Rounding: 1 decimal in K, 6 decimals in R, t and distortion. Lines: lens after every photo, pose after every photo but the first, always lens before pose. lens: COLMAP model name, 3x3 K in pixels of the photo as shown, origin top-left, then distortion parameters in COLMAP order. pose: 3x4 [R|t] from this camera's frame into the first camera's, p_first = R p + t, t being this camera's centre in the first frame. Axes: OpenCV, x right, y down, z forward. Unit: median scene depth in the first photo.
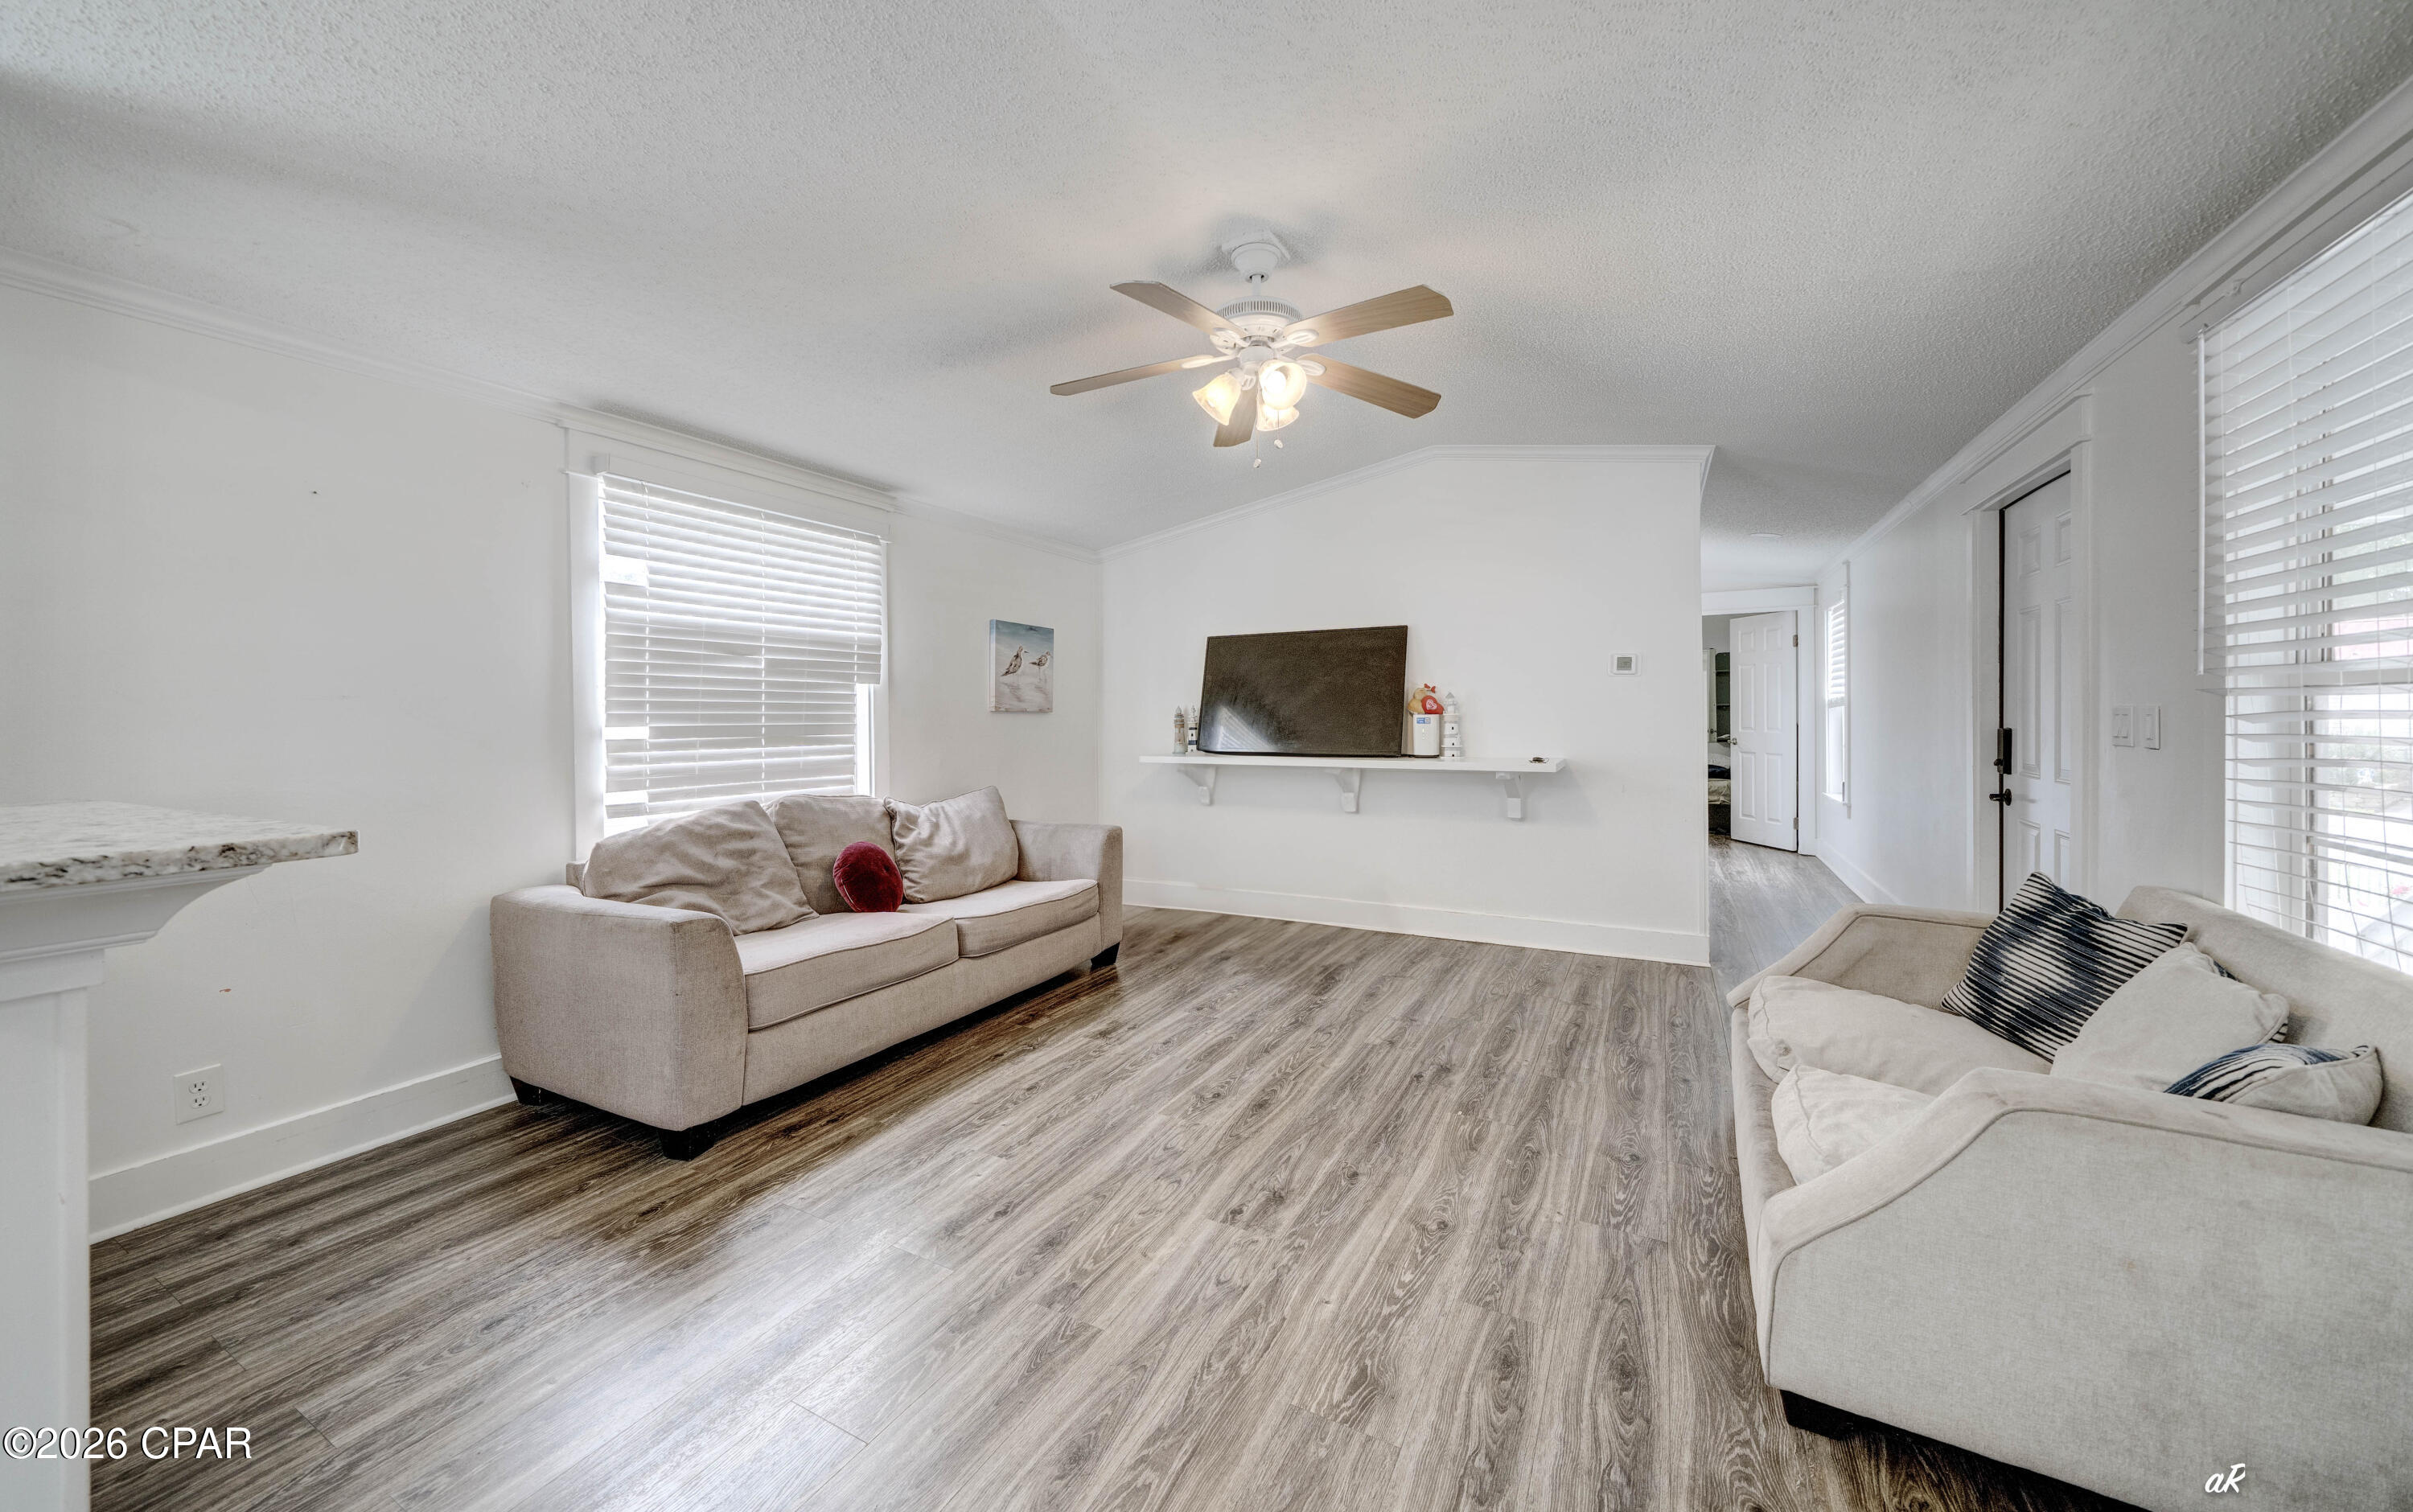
lens RADIAL K [[870.5, 0, 1202.1], [0, 870.5, 719.2], [0, 0, 1]] dist [-0.000185, -0.000014]
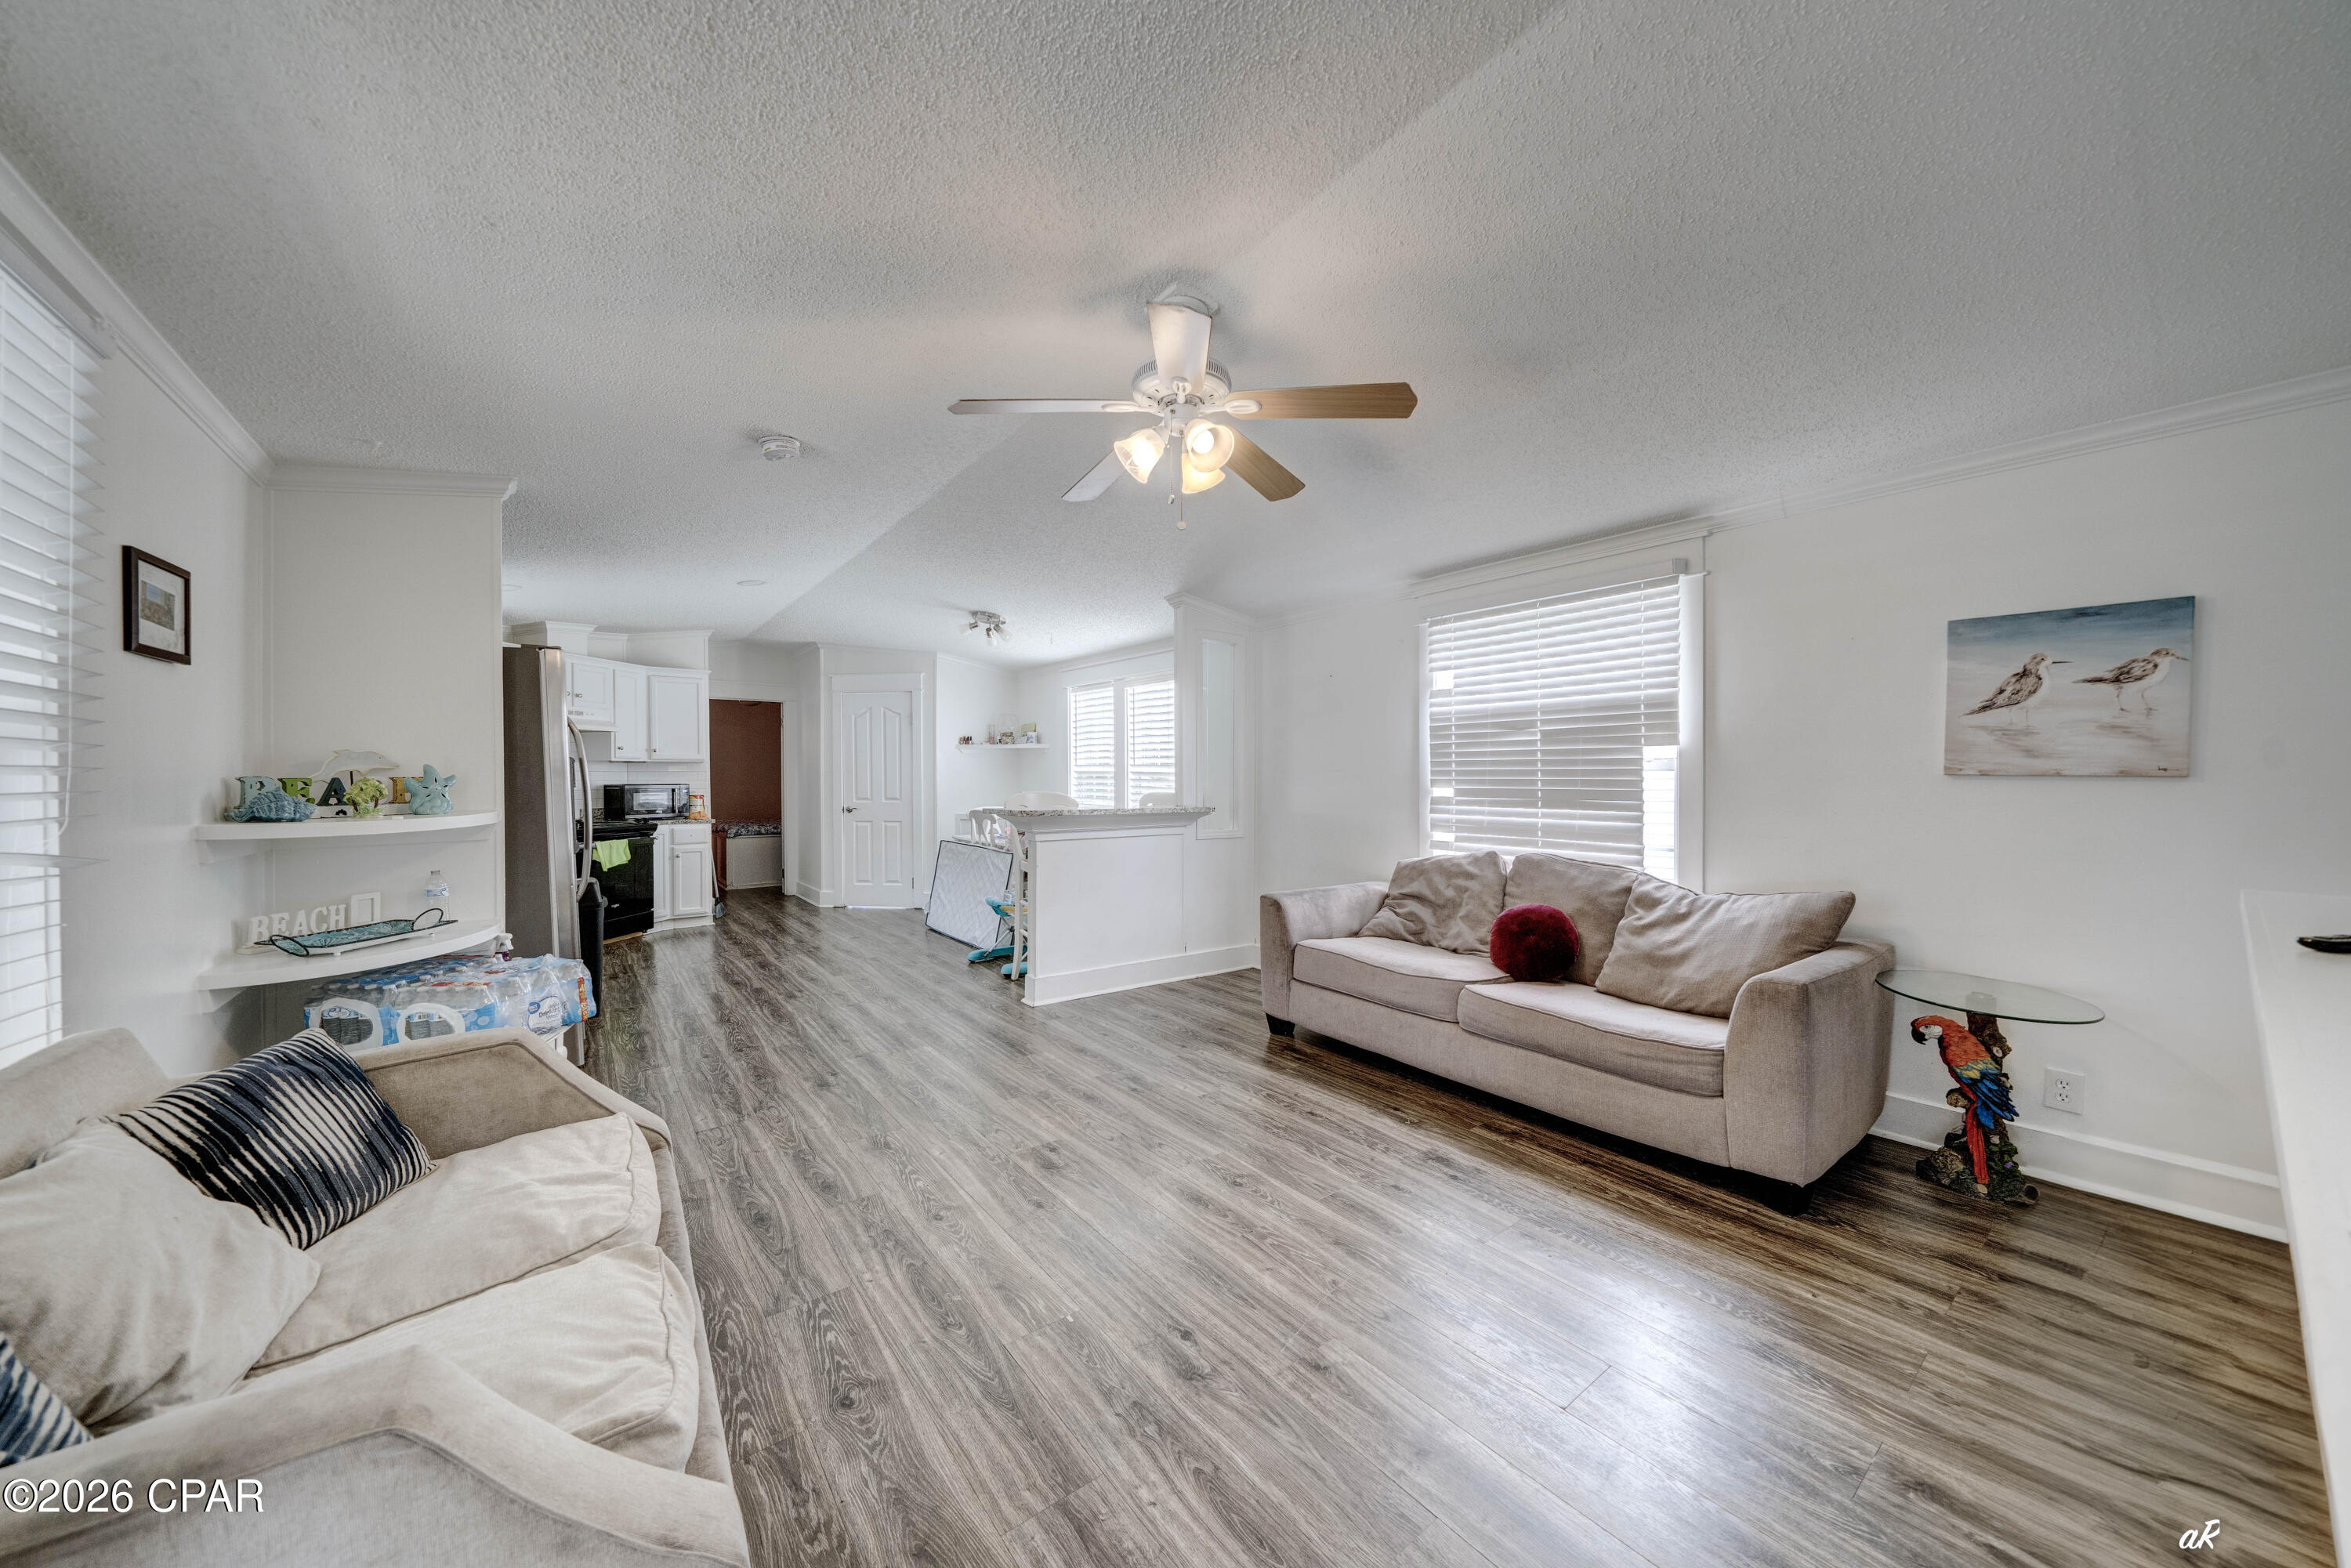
lens RADIAL K [[826.7, 0, 1184.4], [0, 826.7, 788.1], [0, 0, 1]] dist [-0.001902, -0.000381]
pose [[-0.427235, 0.016867, -0.903983, 0.756597], [-0.000402, 0.999822, 0.018845, -0.016563], [0.904141, 0.008414, -0.427152, 1.180052]]
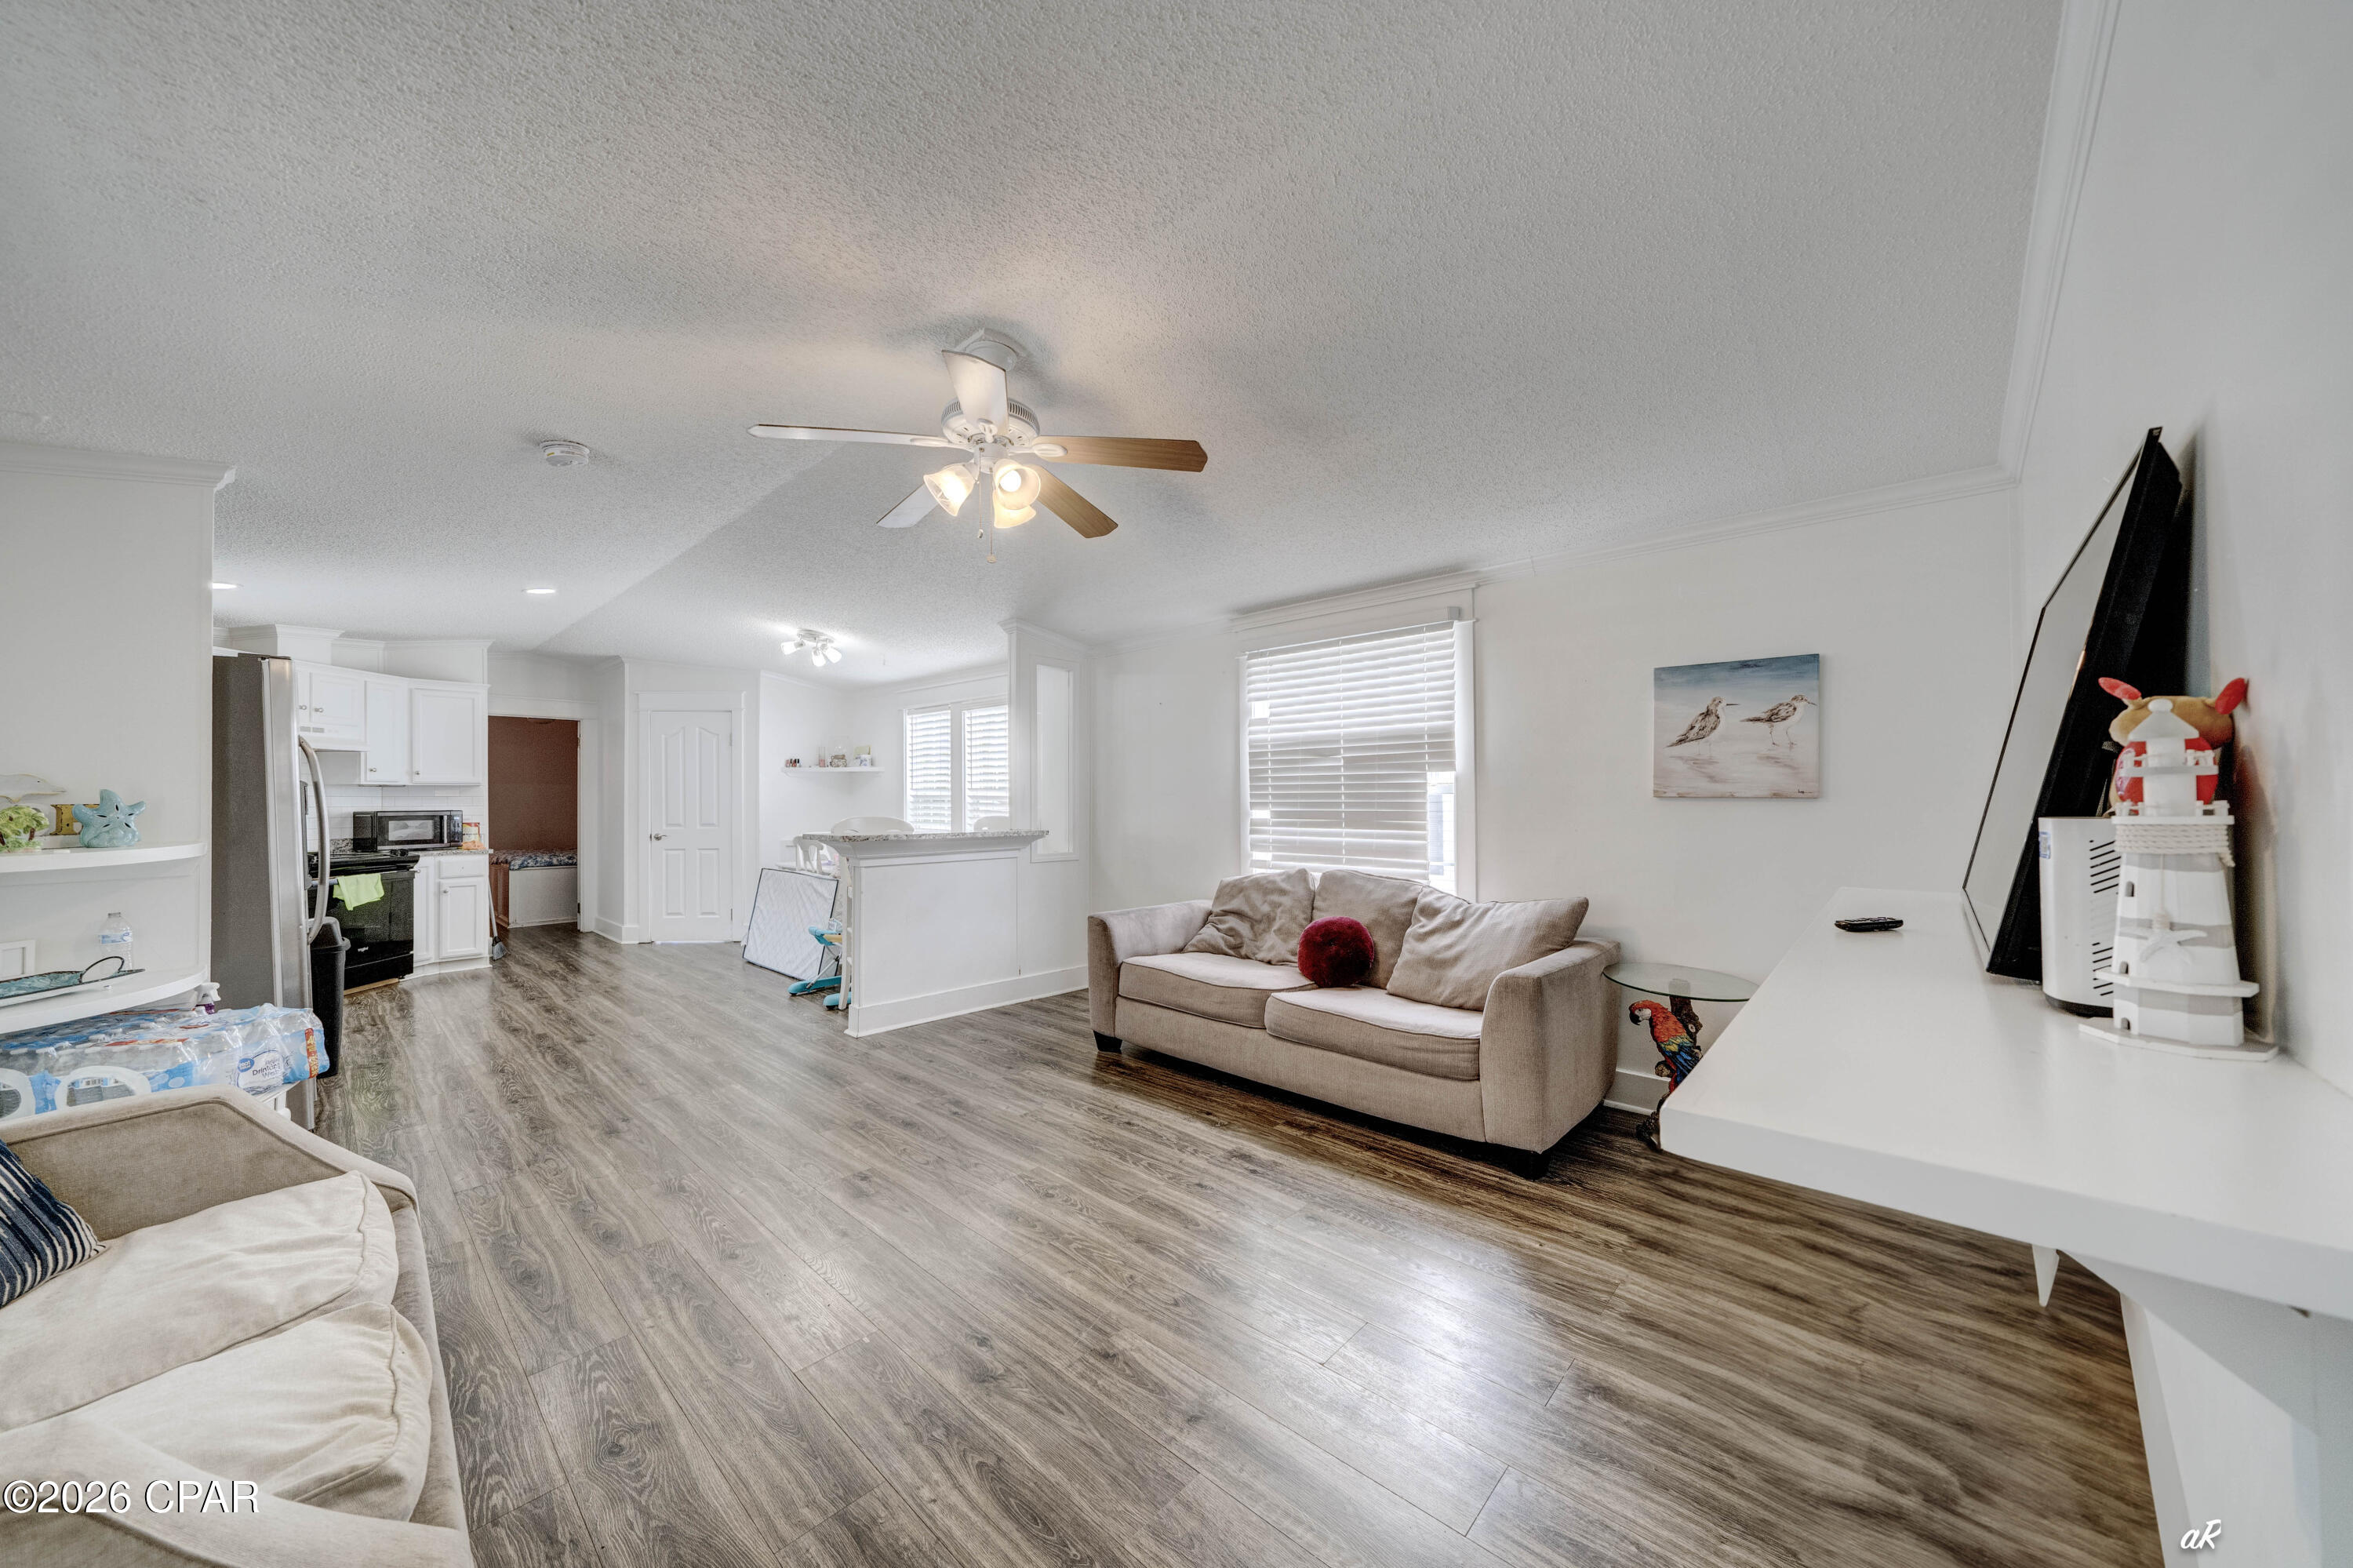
lens RADIAL K [[824.3, 0, 1187.5], [0, 824.3, 793.1], [0, 0, 1]] dist [-0.002116, -0.000127]
pose [[-0.260699, -0.002434, -0.965417, 0.777374], [0.002019, 0.999993, -0.003066, -0.017227], [0.965418, -0.002748, -0.260692, 1.237105]]
